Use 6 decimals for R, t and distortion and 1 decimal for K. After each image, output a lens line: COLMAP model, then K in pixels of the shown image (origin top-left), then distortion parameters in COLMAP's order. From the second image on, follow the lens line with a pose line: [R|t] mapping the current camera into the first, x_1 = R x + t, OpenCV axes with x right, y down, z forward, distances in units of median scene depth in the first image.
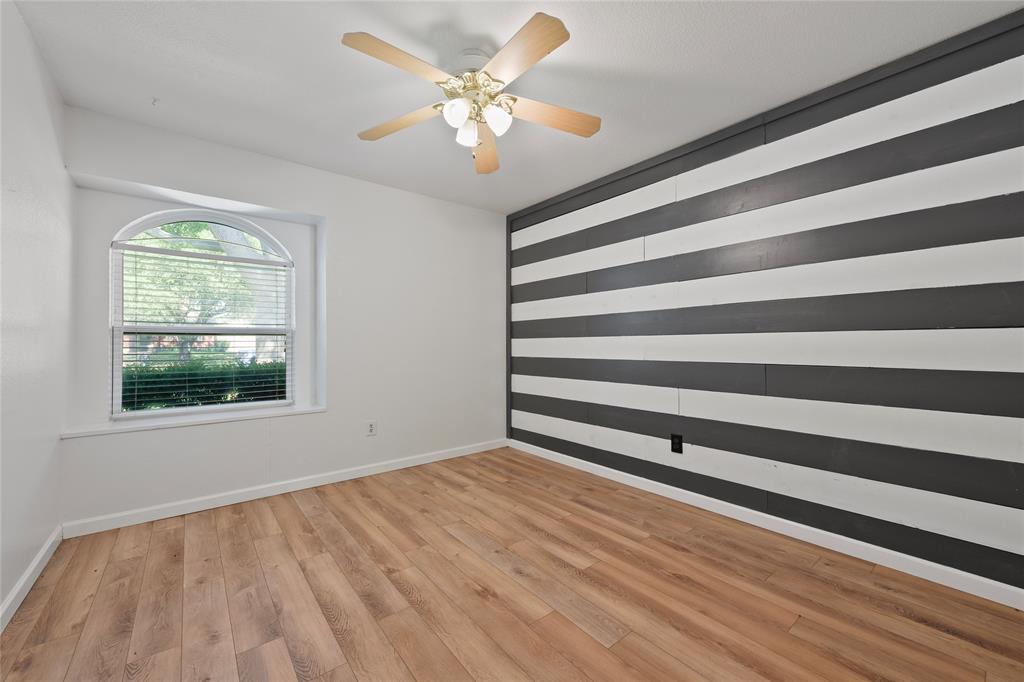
lens RADIAL K [[405.3, 0, 511.2], [0, 405.3, 351.2], [0, 0, 1]] dist [0.003468, -0.000227]
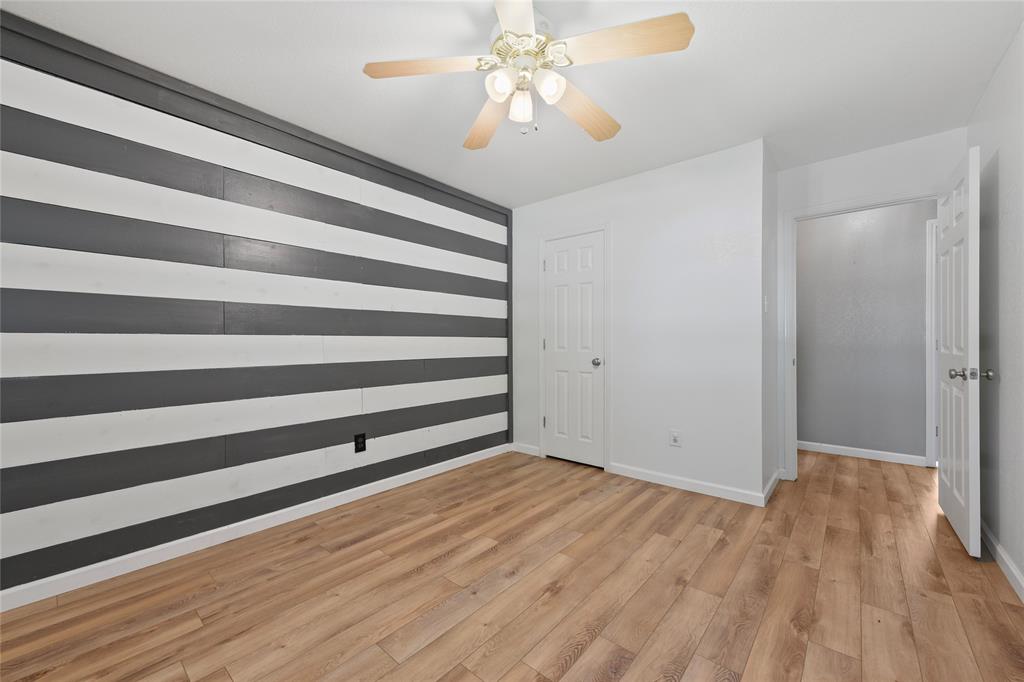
lens RADIAL K [[405.3, 0, 511.2], [0, 405.3, 351.2], [0, 0, 1]] dist [0.003468, -0.000227]
pose [[-0.190722, -0.016960, 0.981498, -0.804244], [0.024648, 0.999453, 0.022059, -0.016937], [-0.981335, 0.028399, -0.190200, 1.001952]]
